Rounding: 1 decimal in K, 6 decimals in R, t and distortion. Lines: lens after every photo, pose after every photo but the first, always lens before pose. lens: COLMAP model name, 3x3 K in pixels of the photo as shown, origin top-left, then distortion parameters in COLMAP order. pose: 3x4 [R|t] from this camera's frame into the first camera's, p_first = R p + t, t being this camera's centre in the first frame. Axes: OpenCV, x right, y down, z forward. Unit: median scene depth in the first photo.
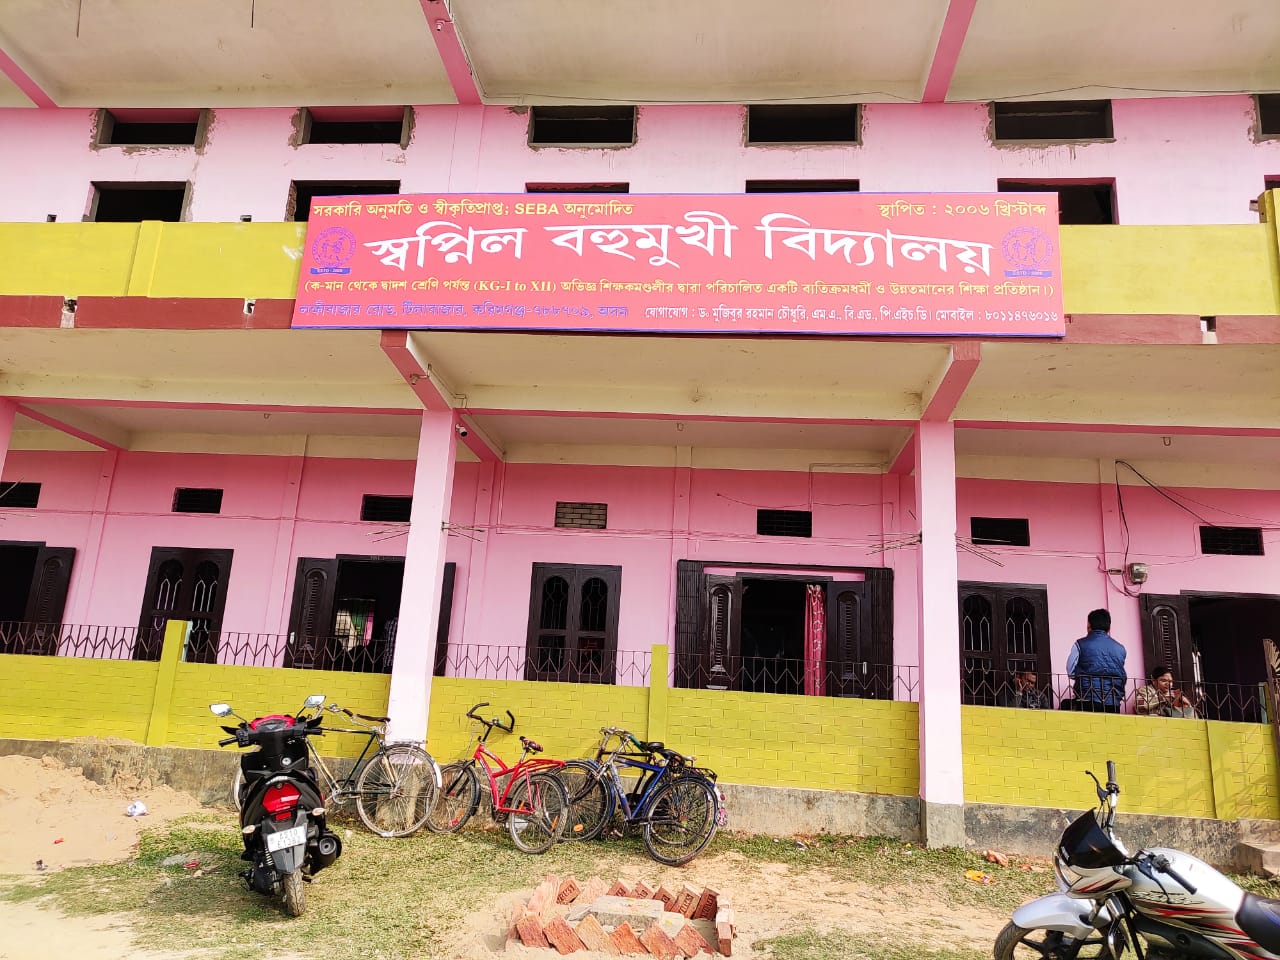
lens RADIAL K [[920.6, 0, 640.0], [0, 920.6, 480.0], [0, 0, 1]] dist [0.030977, 0.002719]
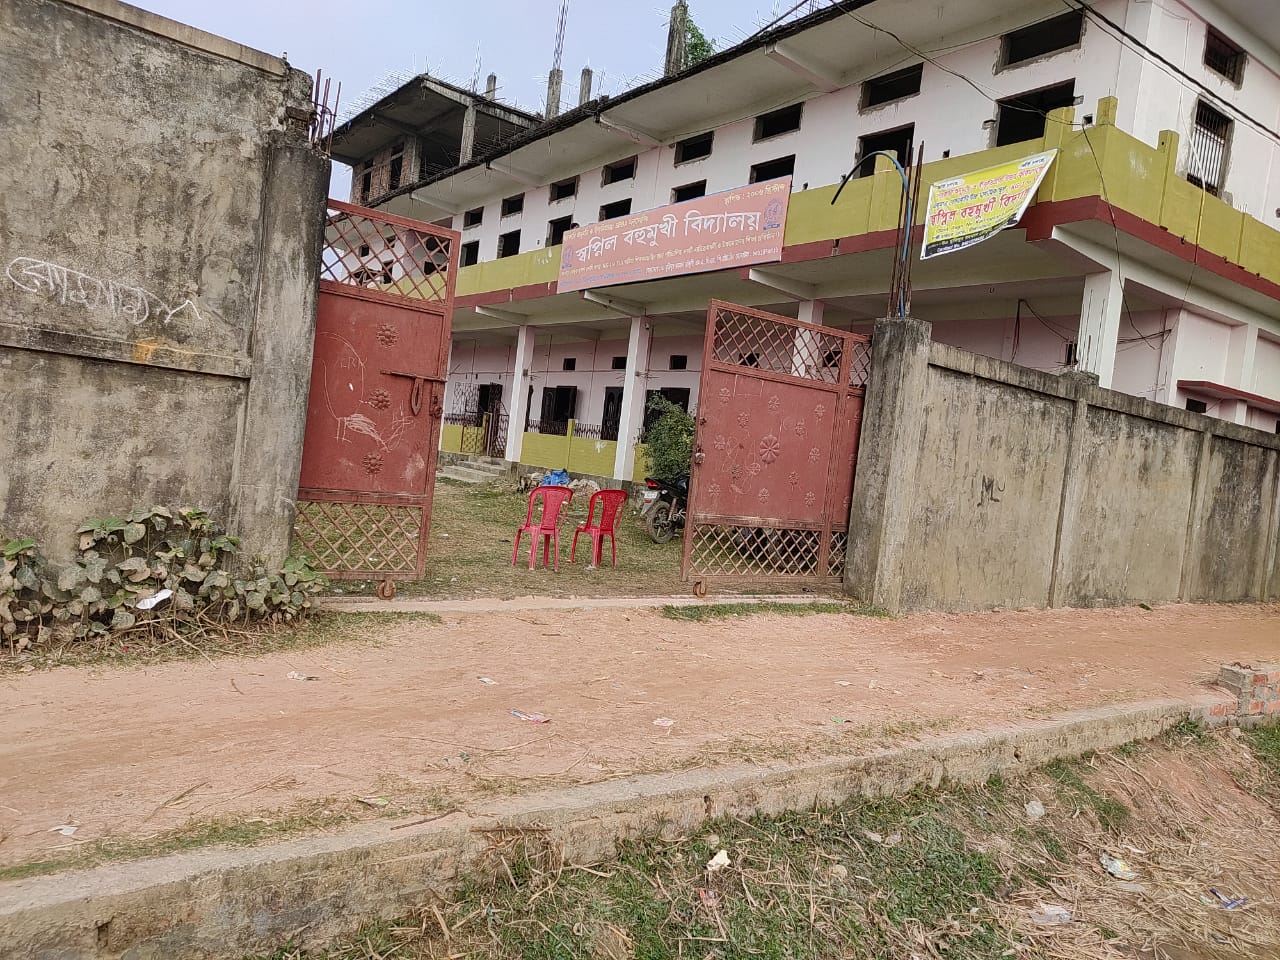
lens RADIAL K [[920.6, 0, 640.0], [0, 920.6, 480.0], [0, 0, 1]] dist [0.030977, 0.002719]
pose [[0.668166, 0.040736, -0.742896, 1.323437], [0.098522, 0.984862, 0.142616, -0.009576], [0.737460, -0.168483, 0.654038, -0.400372]]
